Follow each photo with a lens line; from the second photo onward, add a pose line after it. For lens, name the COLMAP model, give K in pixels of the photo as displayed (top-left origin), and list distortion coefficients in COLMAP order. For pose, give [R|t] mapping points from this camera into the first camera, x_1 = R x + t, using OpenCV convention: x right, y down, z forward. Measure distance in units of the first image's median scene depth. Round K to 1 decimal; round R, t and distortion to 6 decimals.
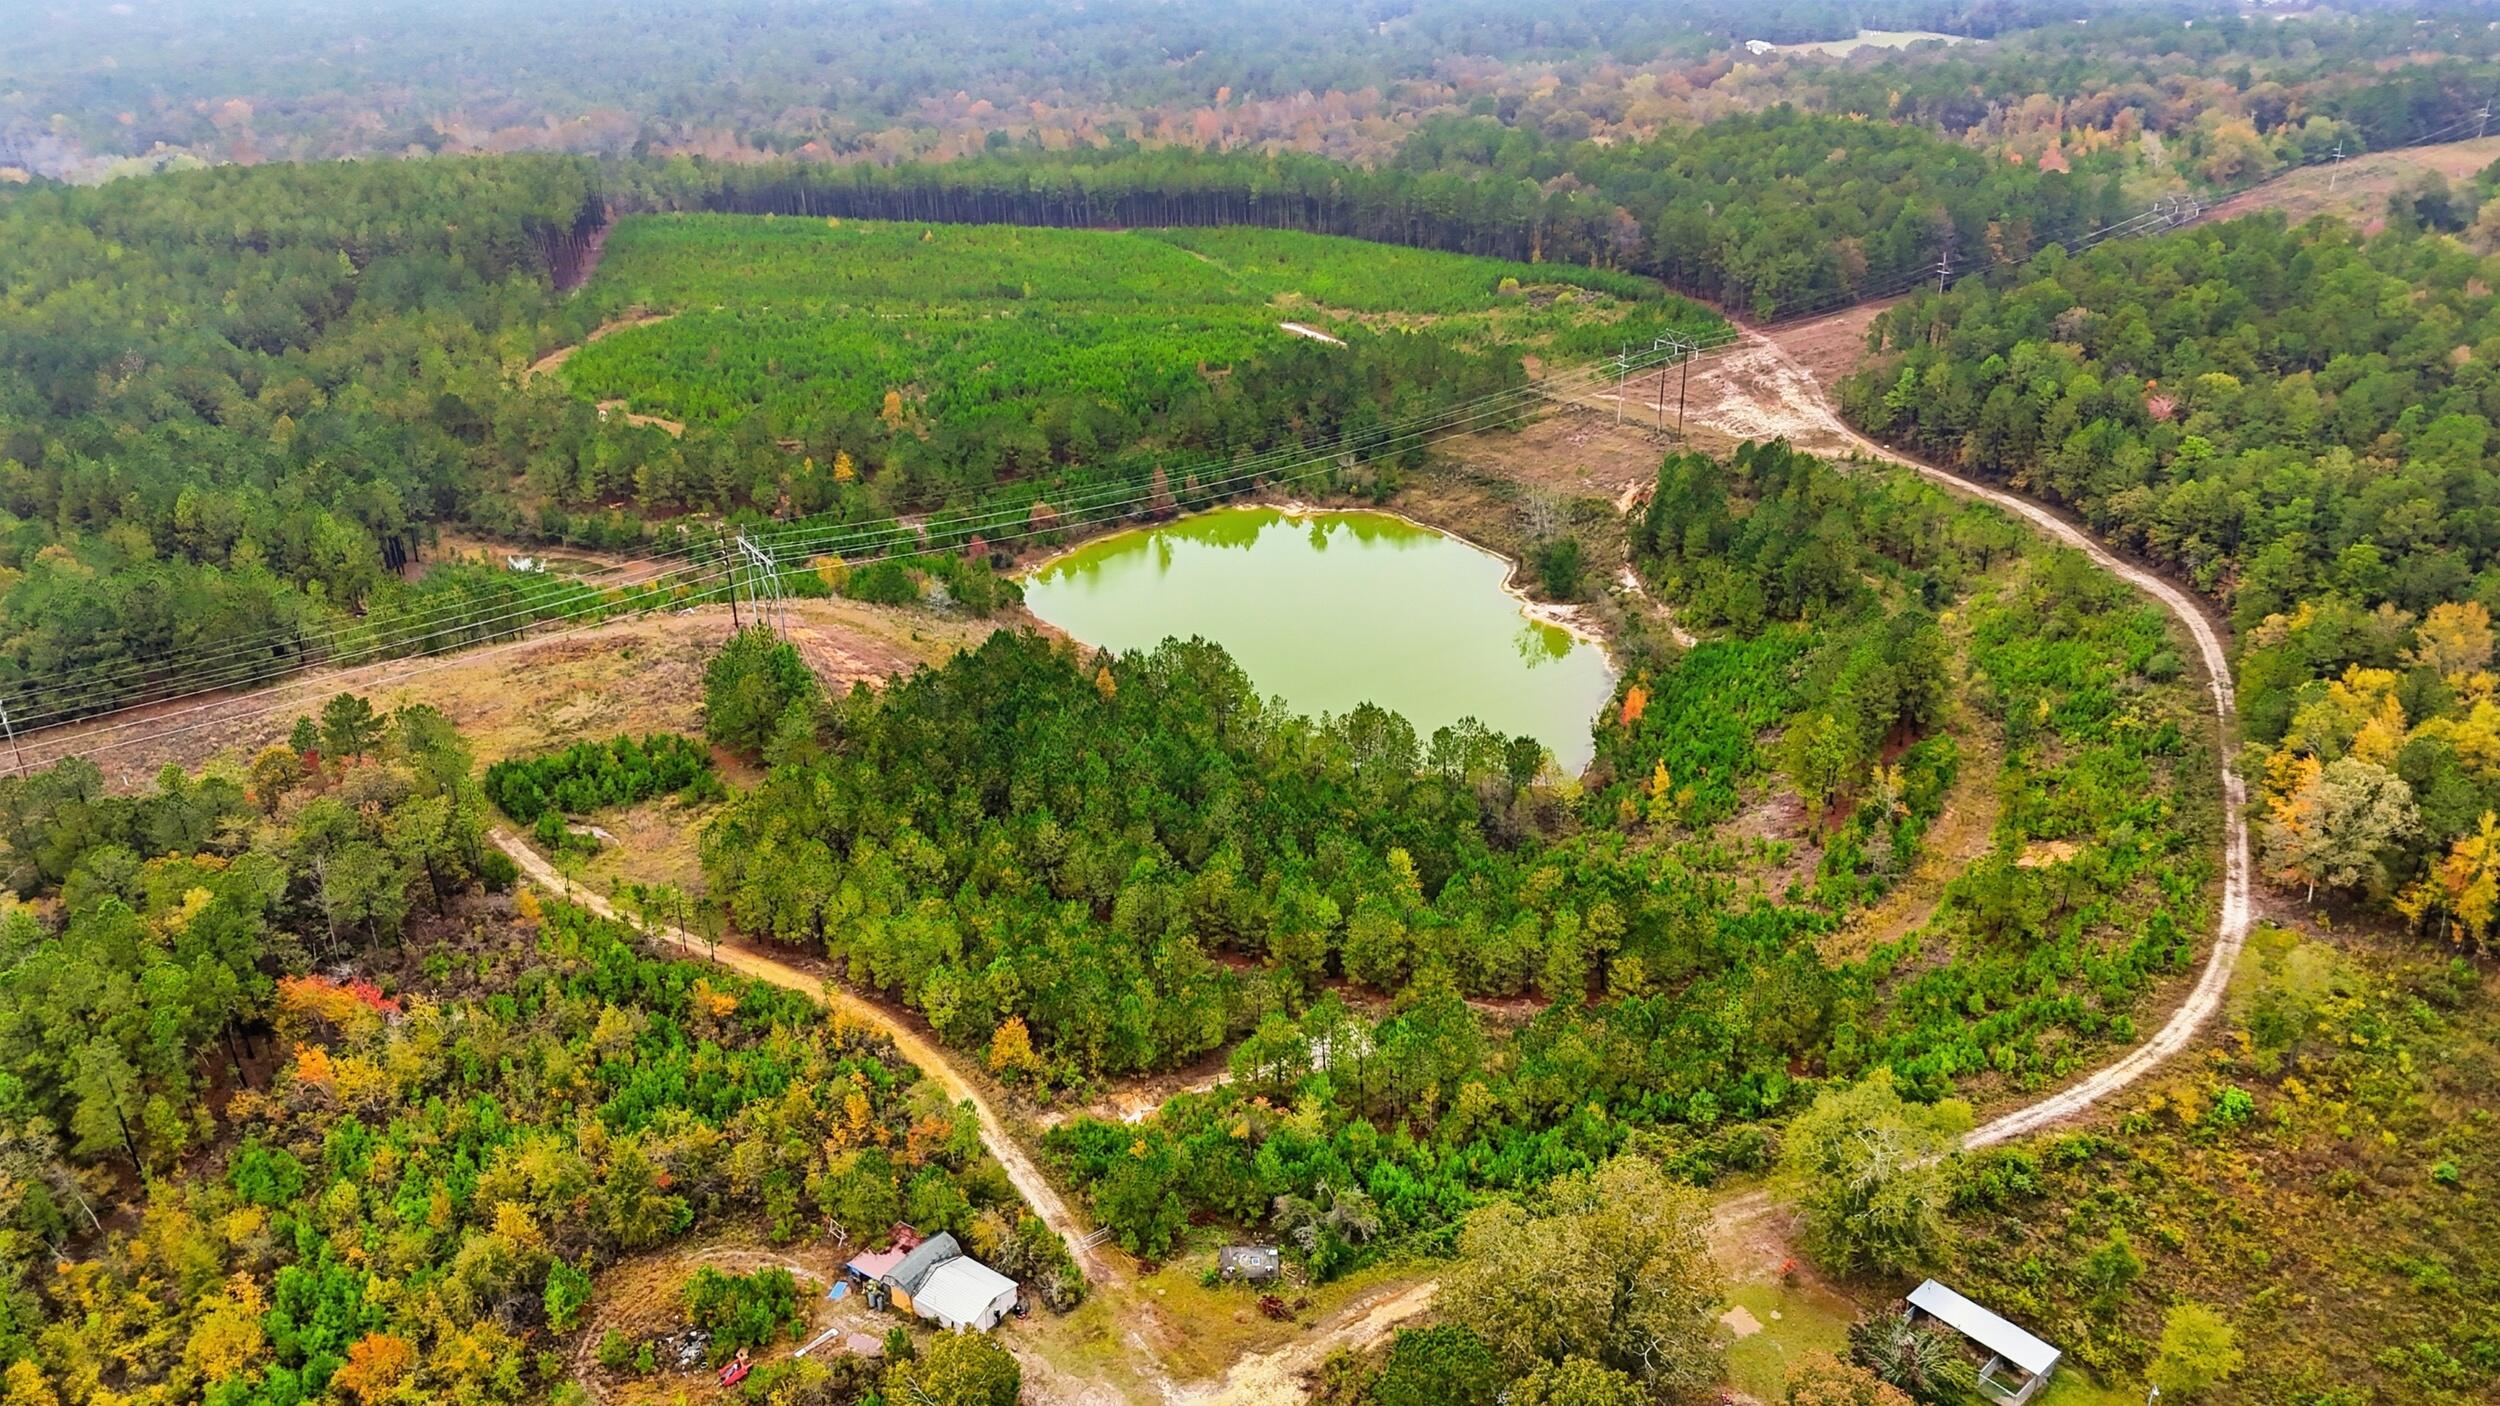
lens RADIAL K [[1818.6, 0, 1252.8], [0, 1818.6, 723.6], [0, 0, 1]] dist [0.085685, -0.088669]
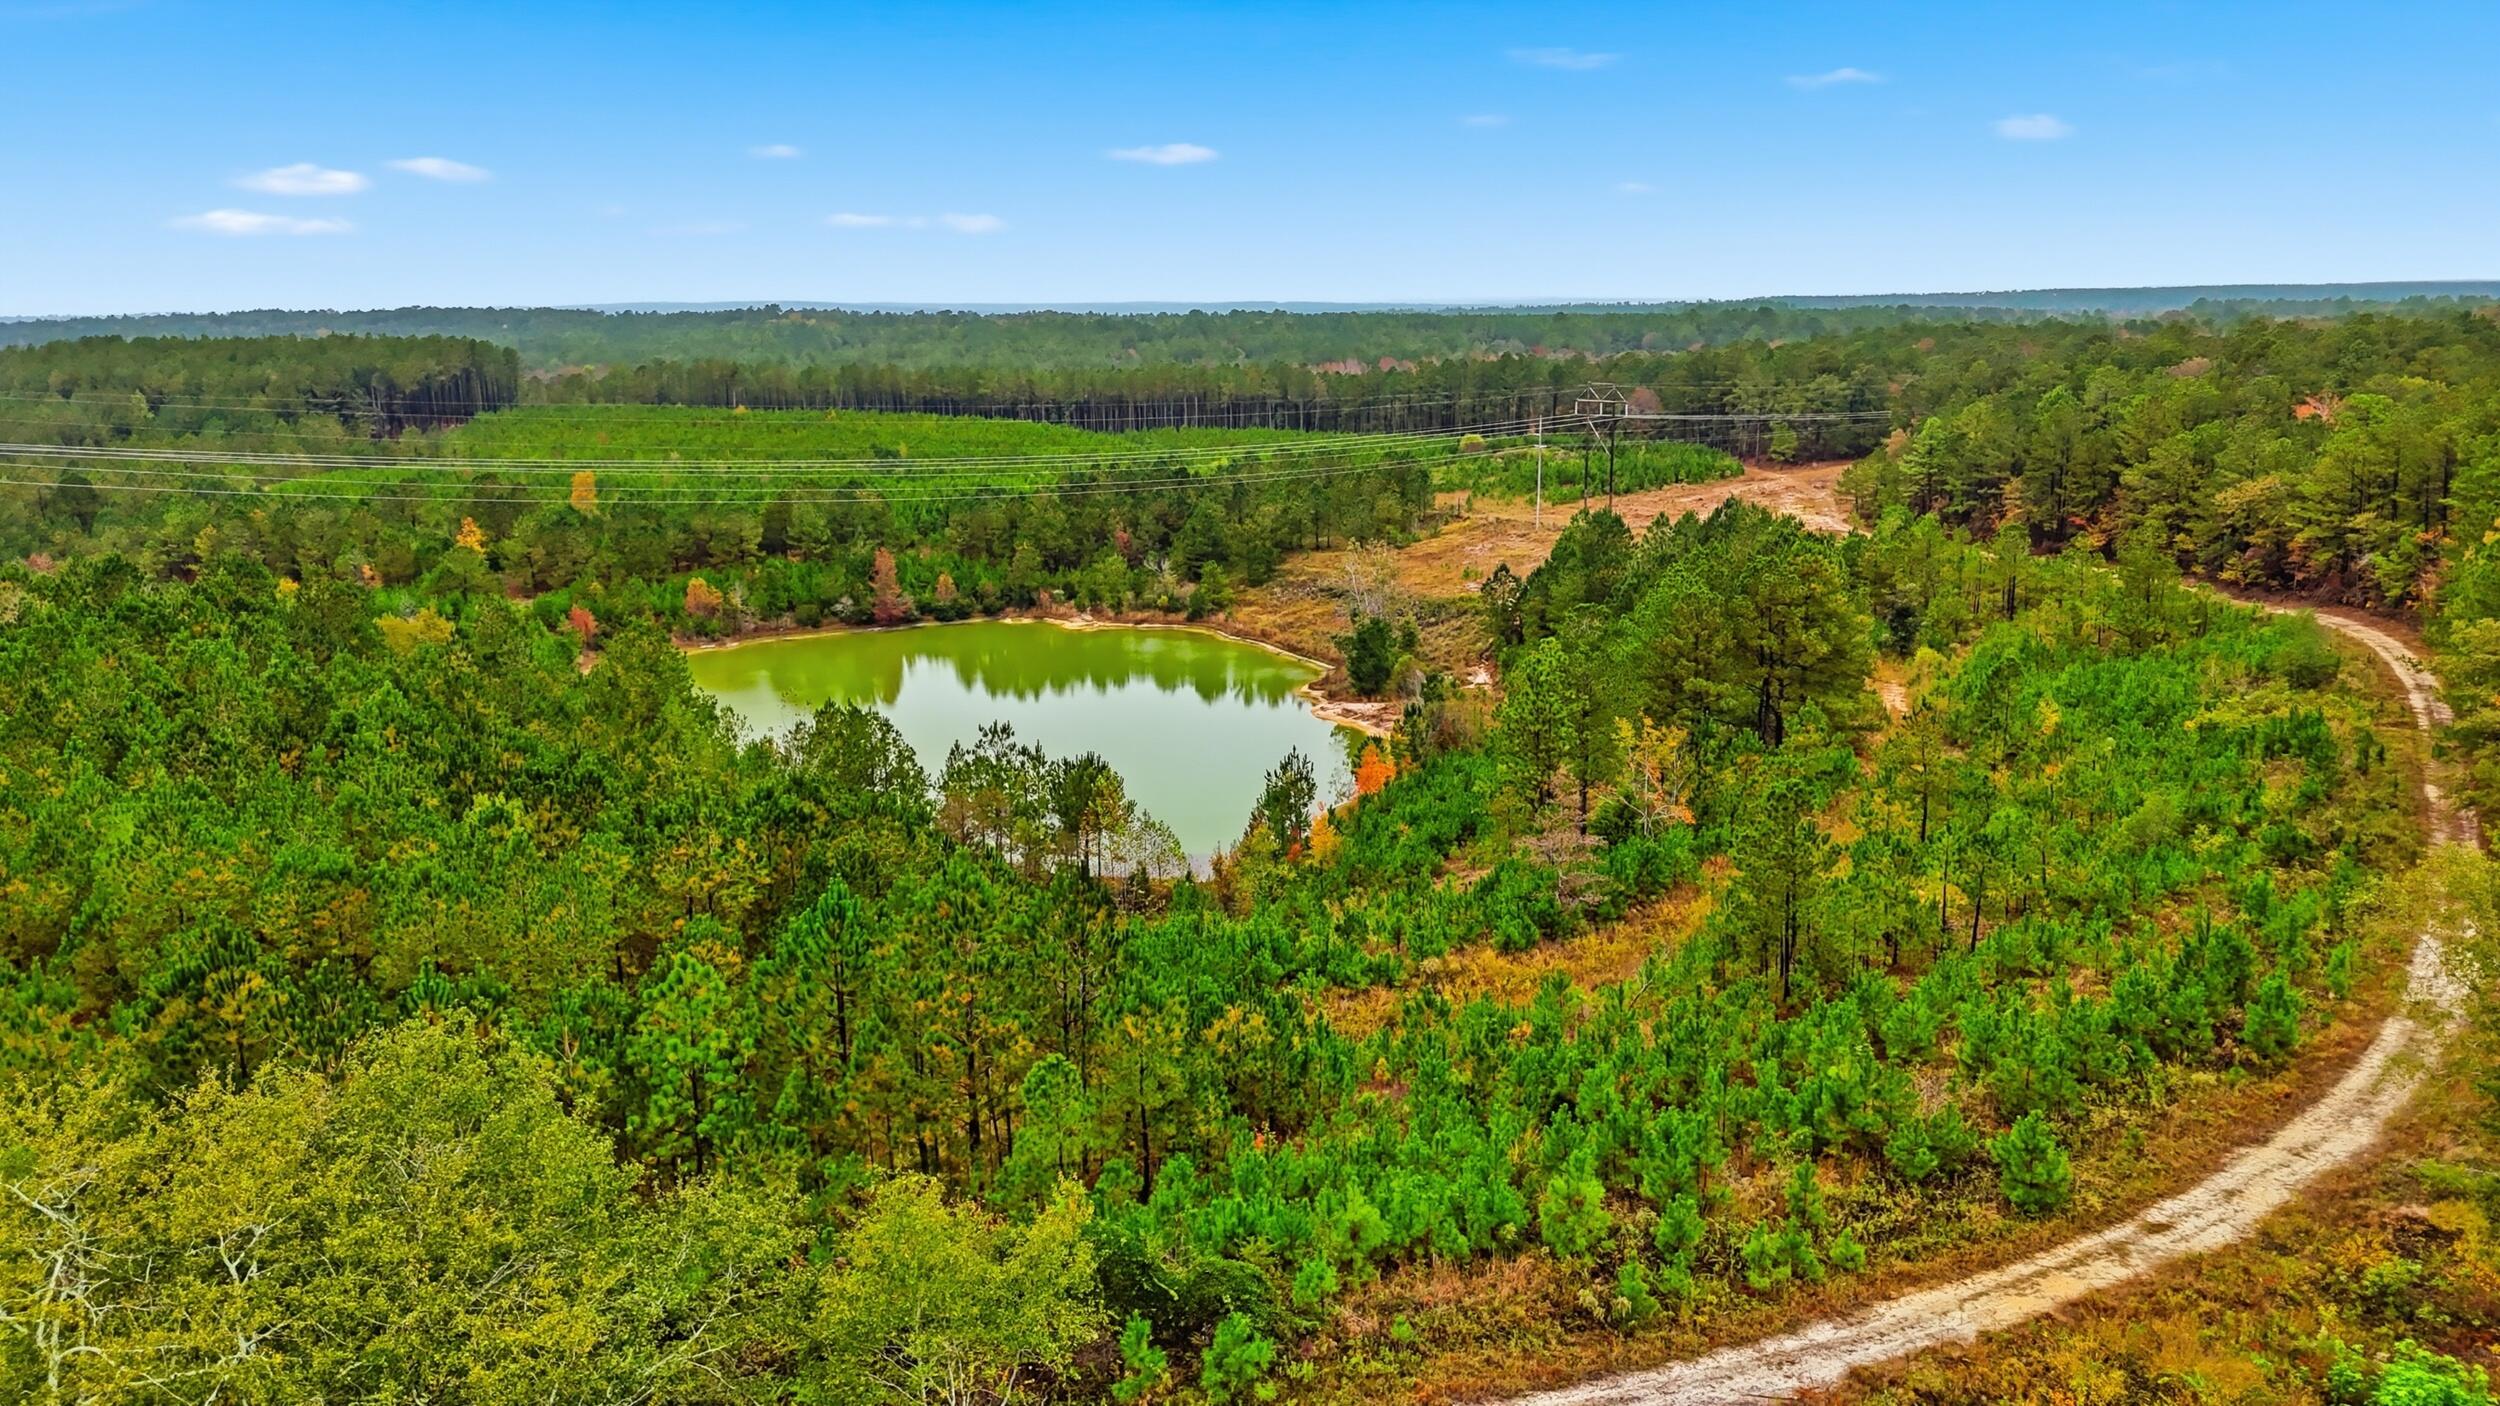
lens RADIAL K [[1818.6, 0, 1241.1], [0, 1818.6, 727.6], [0, 0, 1]] dist [0.085685, -0.088669]
pose [[0.992103, 0.037081, -0.119816, 0.173817], [-0.063224, 0.972899, -0.222418, 0.078330], [0.108321, 0.228237, 0.967561, 0.313951]]
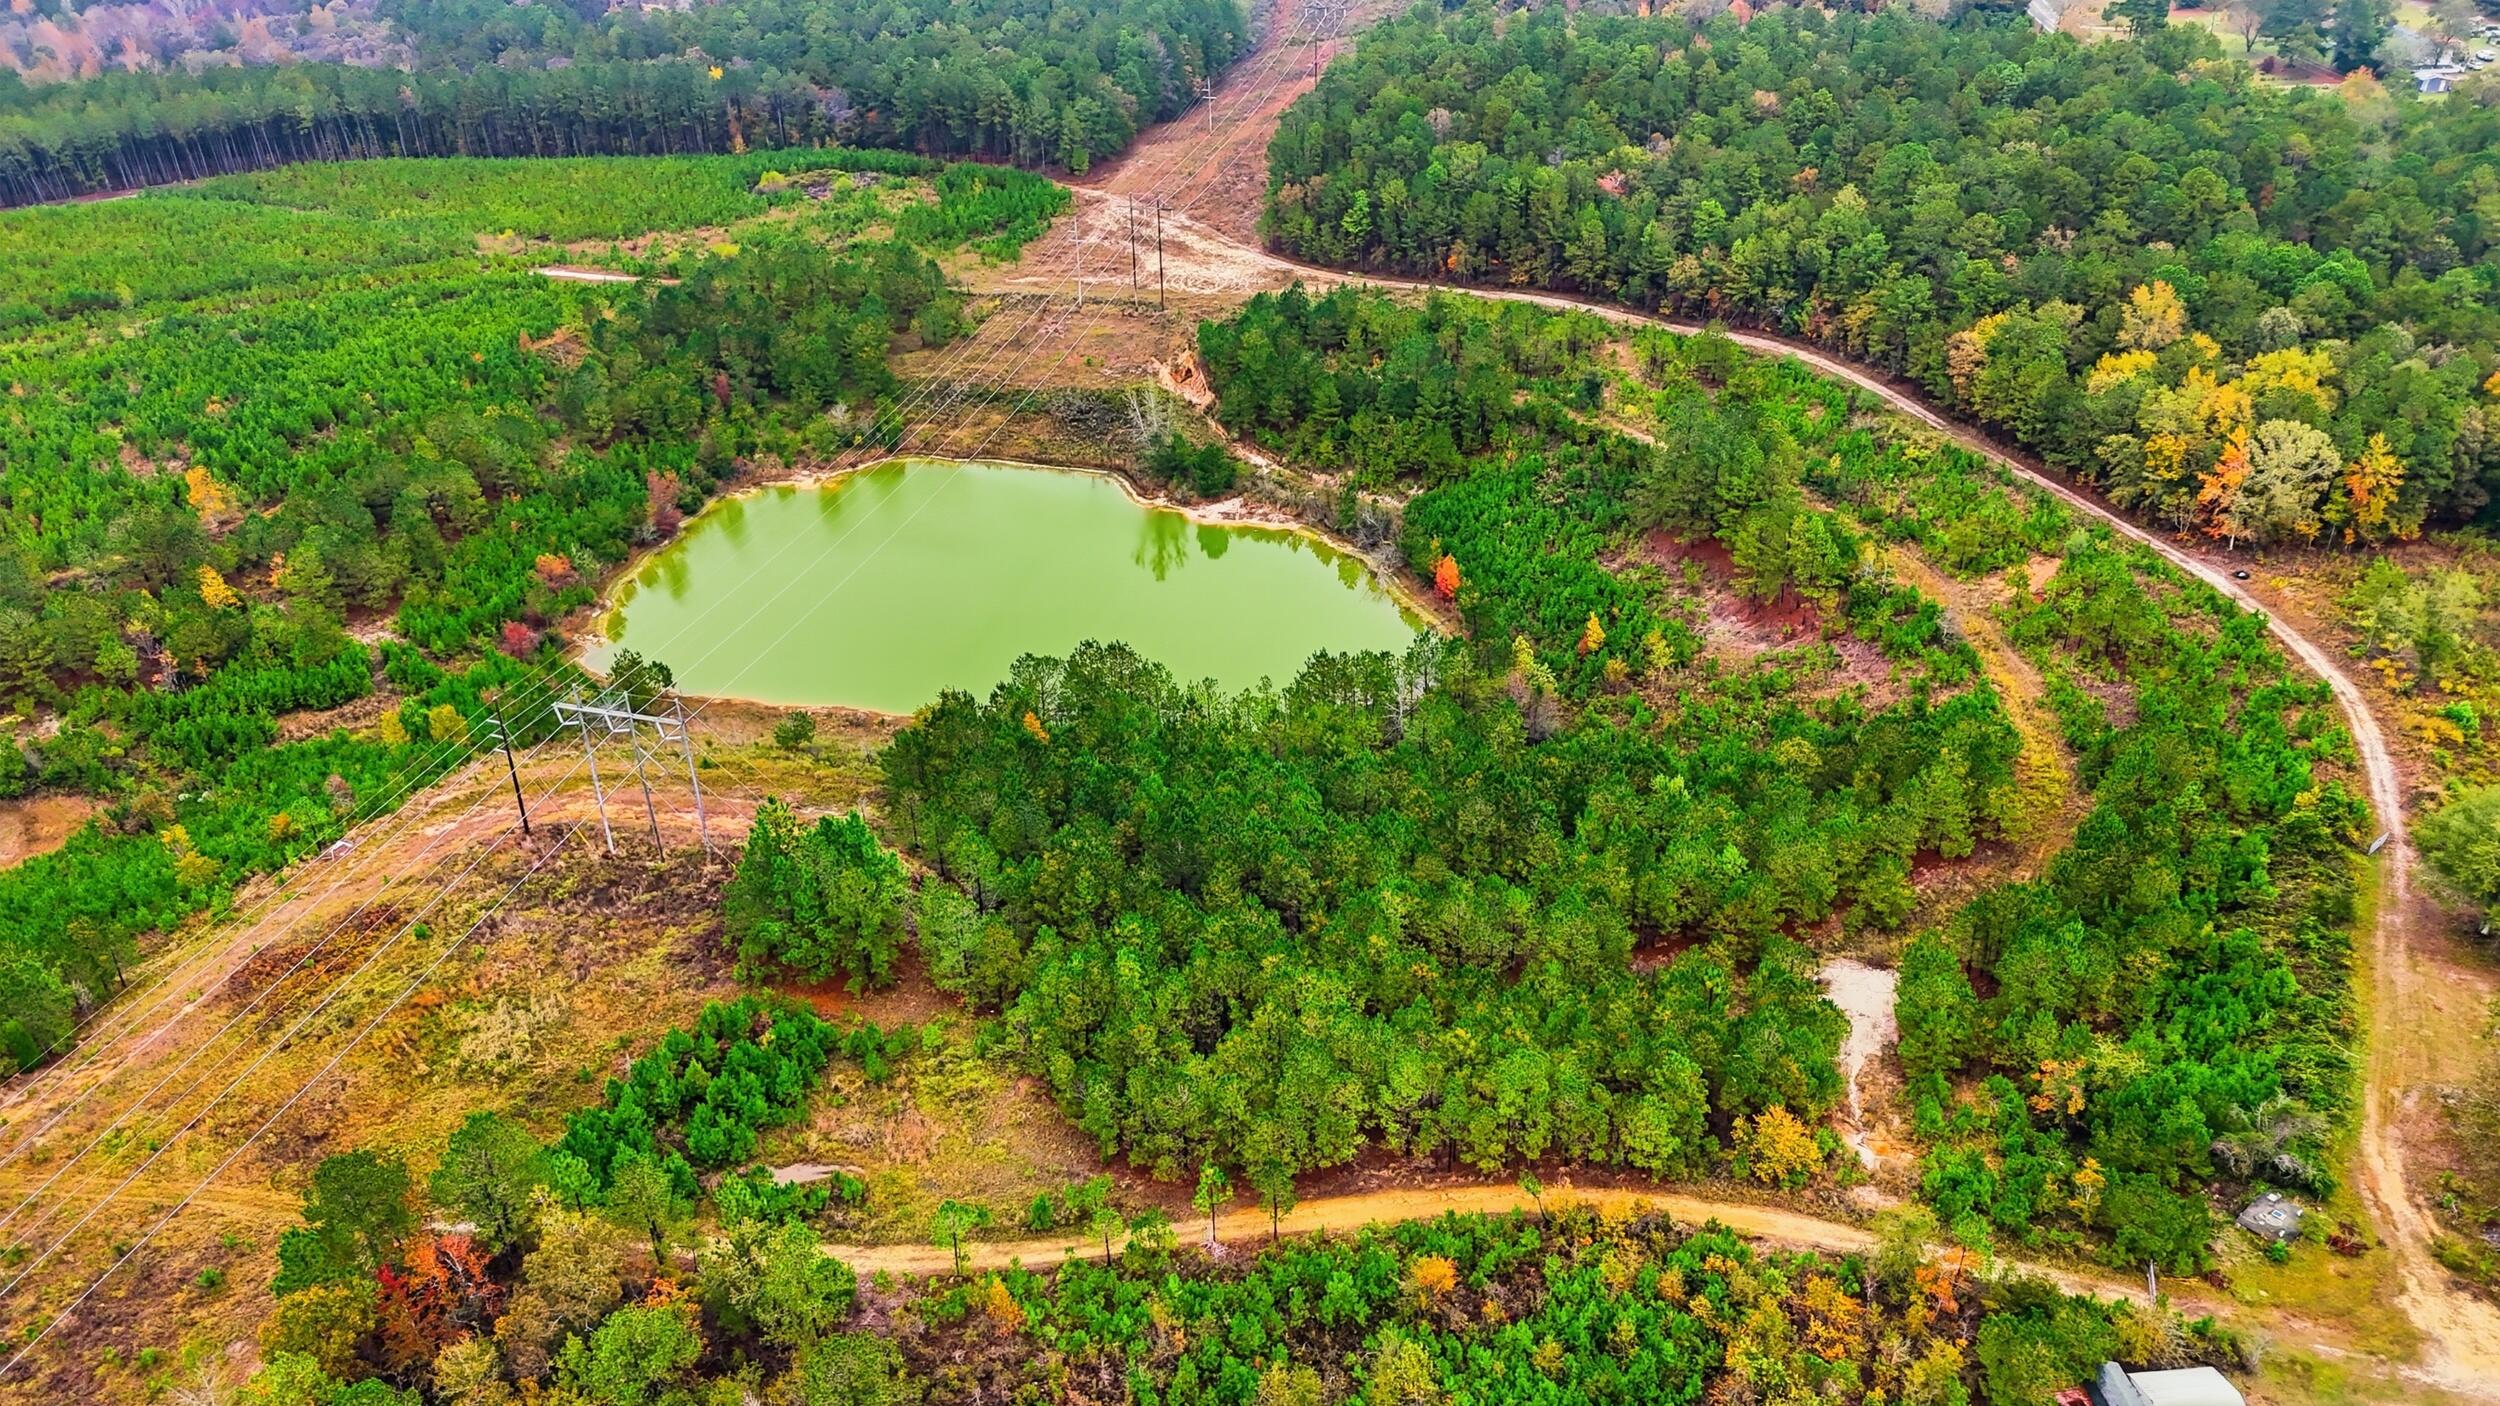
lens RADIAL K [[1818.6, 0, 1244.2], [0, 1818.6, 714.5], [0, 0, 1]] dist [0.085685, -0.088669]
pose [[0.766437, -0.325685, 0.553627, -0.316203], [0.287934, 0.944674, 0.157114, -0.089678], [-0.574167, 0.038991, 0.817809, 0.205703]]
